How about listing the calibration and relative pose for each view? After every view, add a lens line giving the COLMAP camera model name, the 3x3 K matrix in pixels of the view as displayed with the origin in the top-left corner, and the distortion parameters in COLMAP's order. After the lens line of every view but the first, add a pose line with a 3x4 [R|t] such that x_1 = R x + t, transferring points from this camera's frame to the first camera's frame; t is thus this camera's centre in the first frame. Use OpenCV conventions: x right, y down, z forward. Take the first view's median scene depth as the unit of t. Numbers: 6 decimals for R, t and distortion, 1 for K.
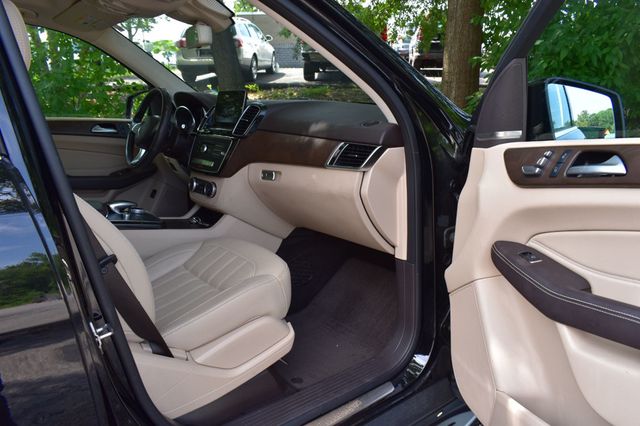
lens RADIAL K [[495.6, 0, 319.8], [0, 495.6, 215.4], [0, 0, 1]] dist [-0.101485, 0.020597]
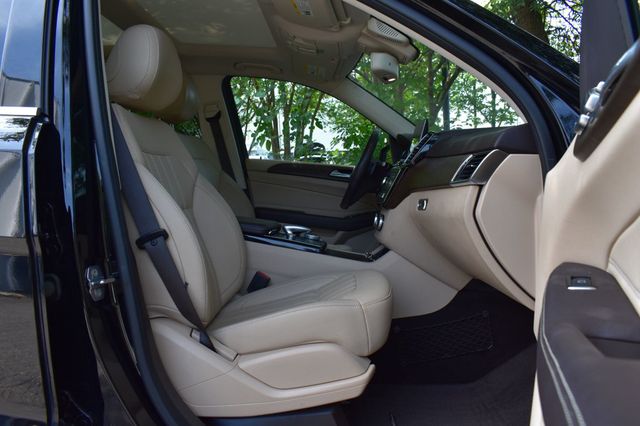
lens RADIAL K [[495.6, 0, 320.5], [0, 495.6, 211.0], [0, 0, 1]] dist [-0.101485, 0.020597]
pose [[0.758292, 0.042904, -0.650502, 0.342848], [-0.168086, 0.976962, -0.131503, 0.078276], [0.629873, 0.209058, 0.748034, 0.245198]]
